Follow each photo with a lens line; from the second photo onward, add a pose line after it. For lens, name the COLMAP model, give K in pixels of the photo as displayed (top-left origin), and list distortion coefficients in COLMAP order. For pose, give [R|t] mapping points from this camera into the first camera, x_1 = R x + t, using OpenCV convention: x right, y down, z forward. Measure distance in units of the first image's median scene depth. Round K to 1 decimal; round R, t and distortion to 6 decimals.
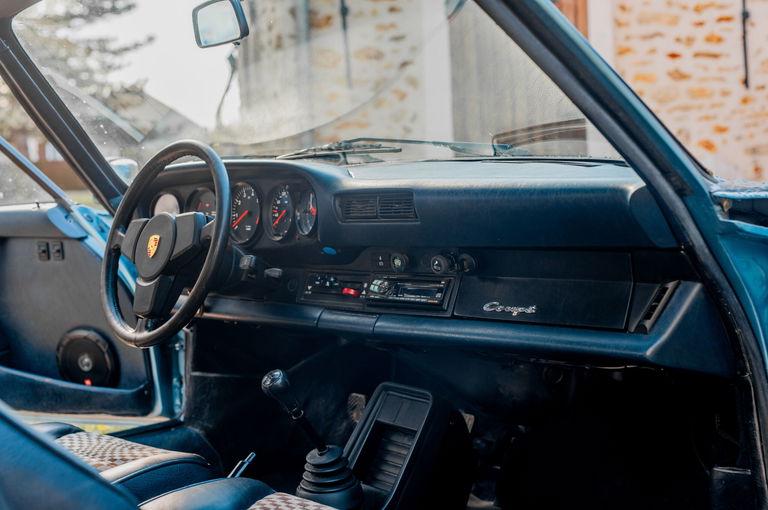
lens RADIAL K [[1097.4, 0, 381.0], [0, 1097.4, 239.5], [0, 0, 1]] dist [-0.010974, 0.000000]
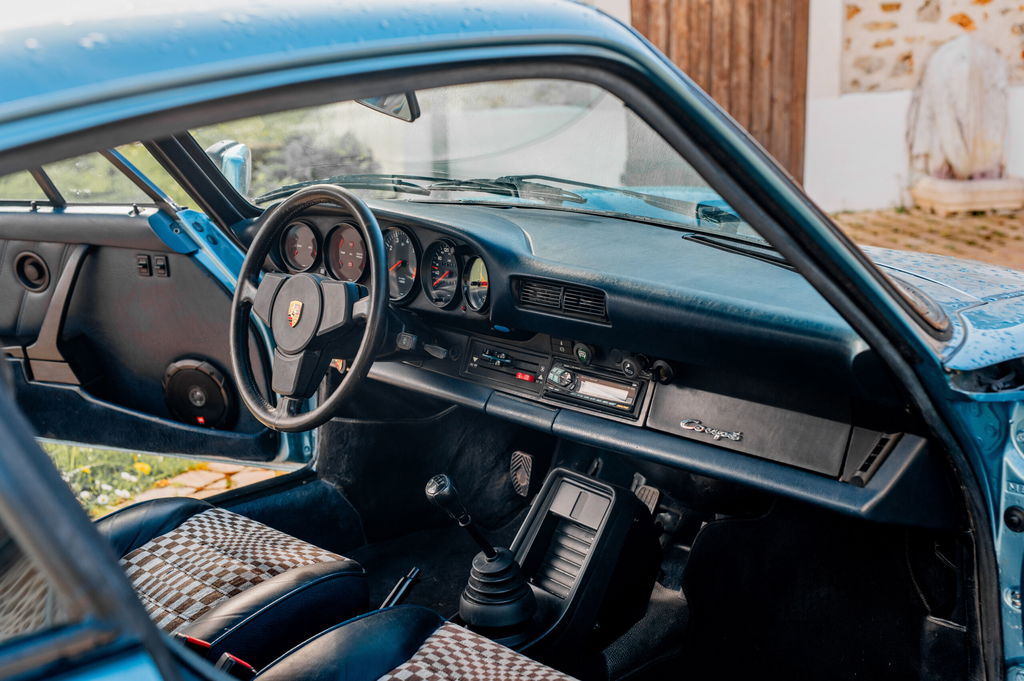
lens RADIAL K [[1463.3, 0, 512.3], [0, 1463.3, 336.6], [0, 0, 1]] dist [-0.010974, 0.000000]
pose [[0.999816, 0.019168, 0.001030, -0.038942], [-0.019025, 0.982409, 0.185770, -0.193842], [0.002549, -0.185755, 0.982593, -0.126760]]
